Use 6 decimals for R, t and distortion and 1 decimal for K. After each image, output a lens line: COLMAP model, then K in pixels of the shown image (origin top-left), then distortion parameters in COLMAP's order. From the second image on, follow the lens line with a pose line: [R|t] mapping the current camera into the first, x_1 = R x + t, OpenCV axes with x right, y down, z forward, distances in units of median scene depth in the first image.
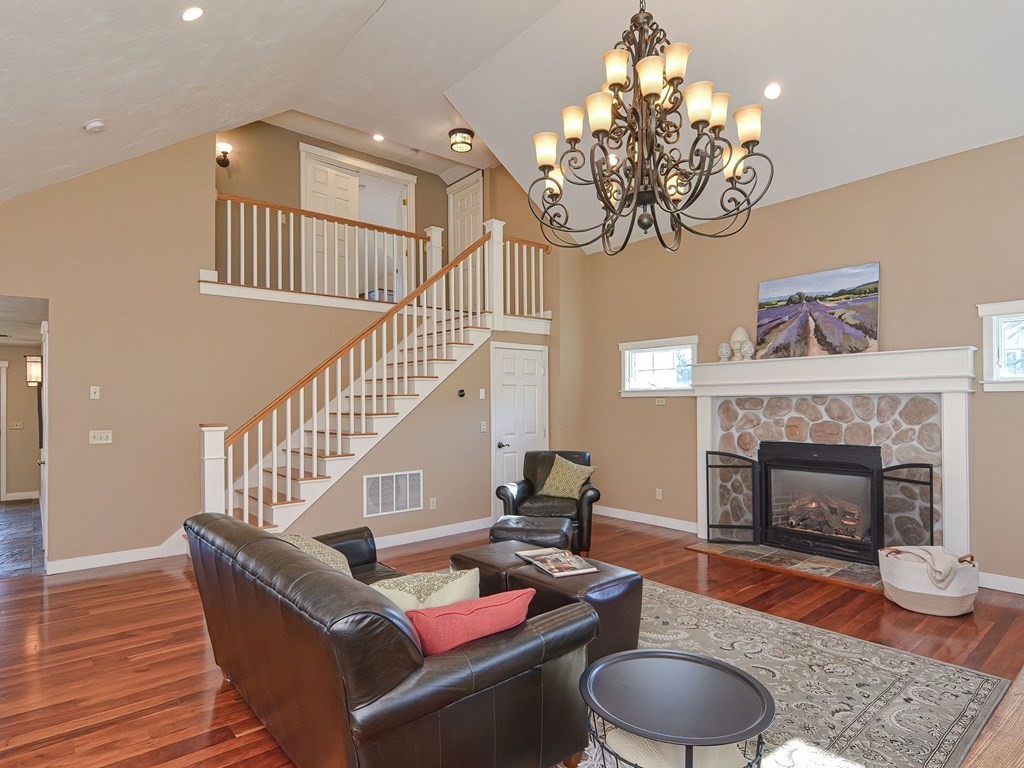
lens RADIAL K [[565.1, 0, 514.7], [0, 565.1, 389.6], [0, 0, 1]] dist [0.000931, 0.000059]
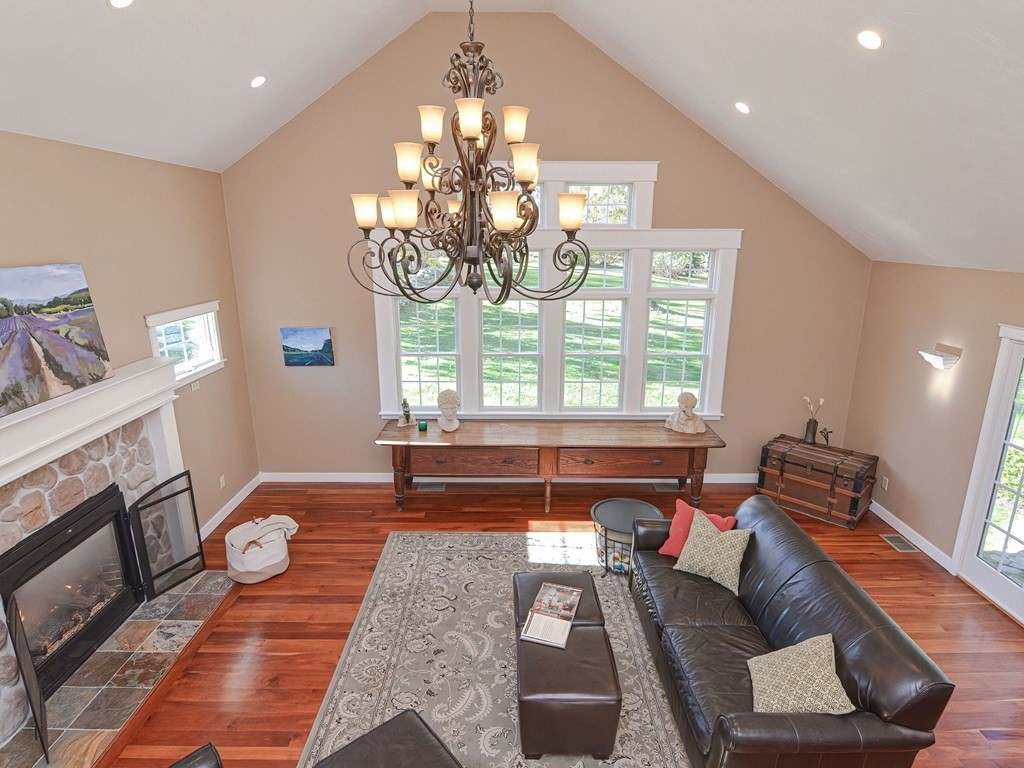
lens RADIAL K [[557.6, 0, 510.4], [0, 557.6, 380.1], [0, 0, 1]] dist [0.011829, -0.017048]
pose [[-0.760164, -0.157303, 0.630402, -0.289993], [-0.009251, 0.972772, 0.231579, -0.227801], [-0.649666, 0.170206, -0.740921, 1.092827]]
